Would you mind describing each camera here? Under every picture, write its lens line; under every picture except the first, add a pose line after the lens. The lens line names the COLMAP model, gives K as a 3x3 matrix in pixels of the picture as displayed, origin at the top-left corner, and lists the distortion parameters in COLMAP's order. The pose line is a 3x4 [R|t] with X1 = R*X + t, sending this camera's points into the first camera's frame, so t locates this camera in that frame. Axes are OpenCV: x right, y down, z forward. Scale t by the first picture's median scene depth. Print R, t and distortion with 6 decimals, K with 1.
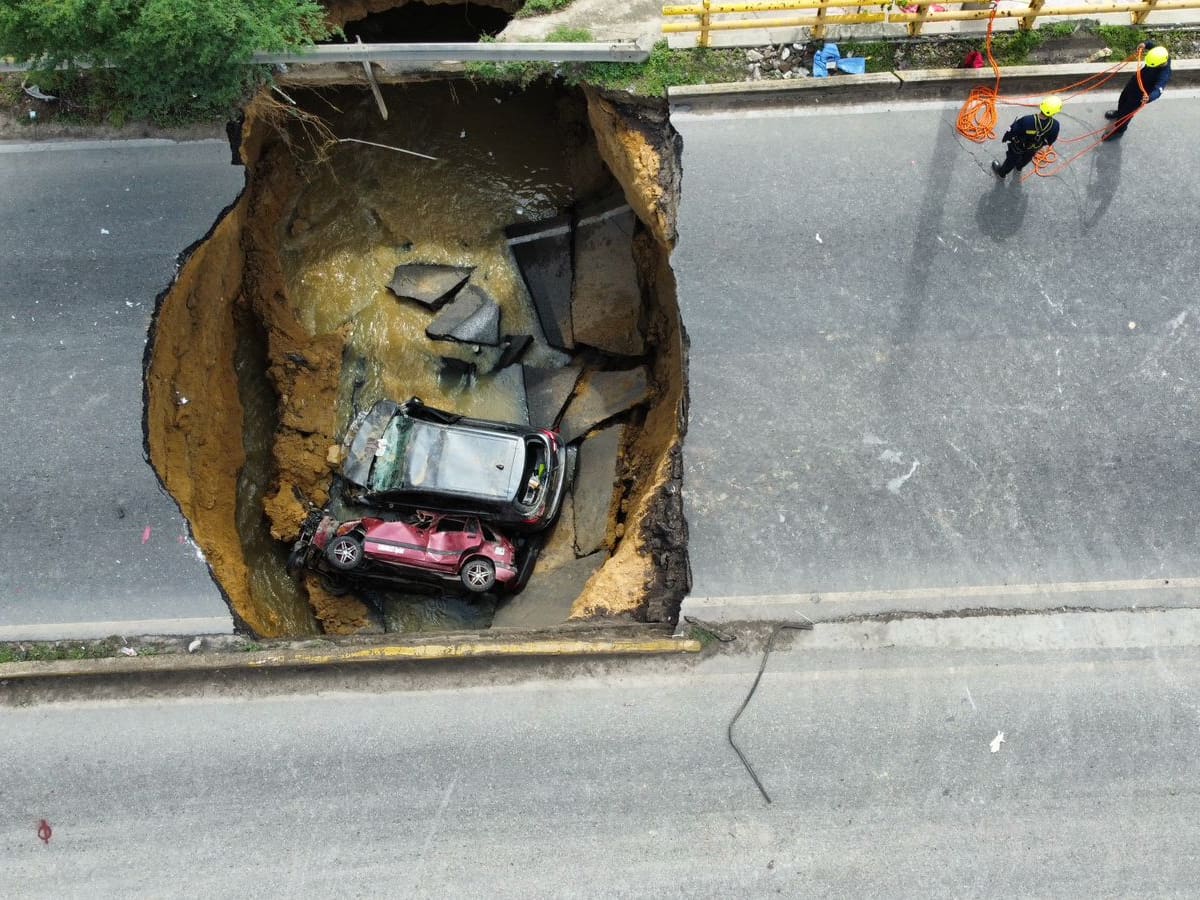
lens RADIAL K [[1064.5, 0, 600.1], [0, 1064.5, 450.5], [0, 0, 1]] dist [0.019624, -0.000884]
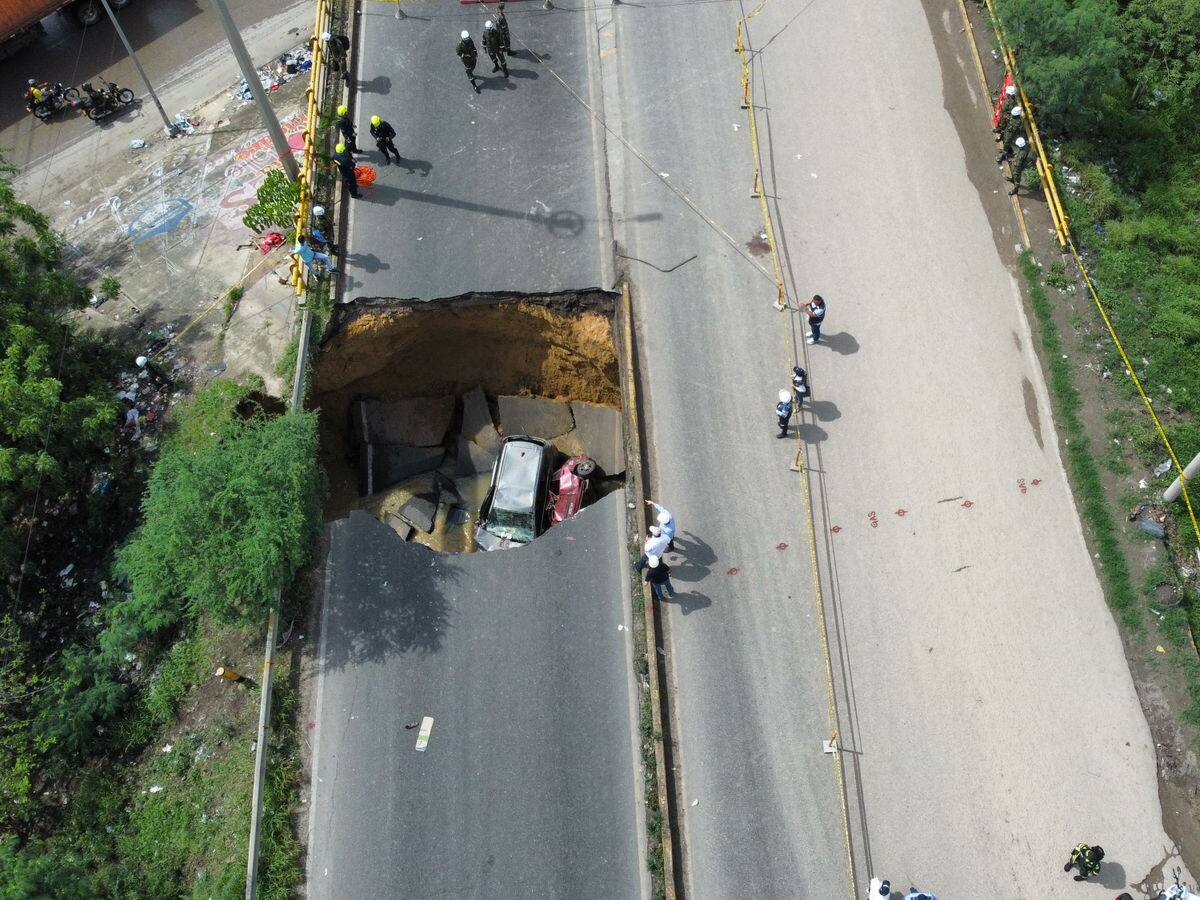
lens RADIAL K [[905.8, 0, 599.4], [0, 905.8, 450.0], [0, 0, 1]] dist [-0.002084, -0.000317]
pose [[-0.010483, -0.901985, 0.431641, -0.938113], [0.986035, 0.062426, 0.154395, -0.114822], [-0.166207, 0.427232, 0.888734, -0.401915]]
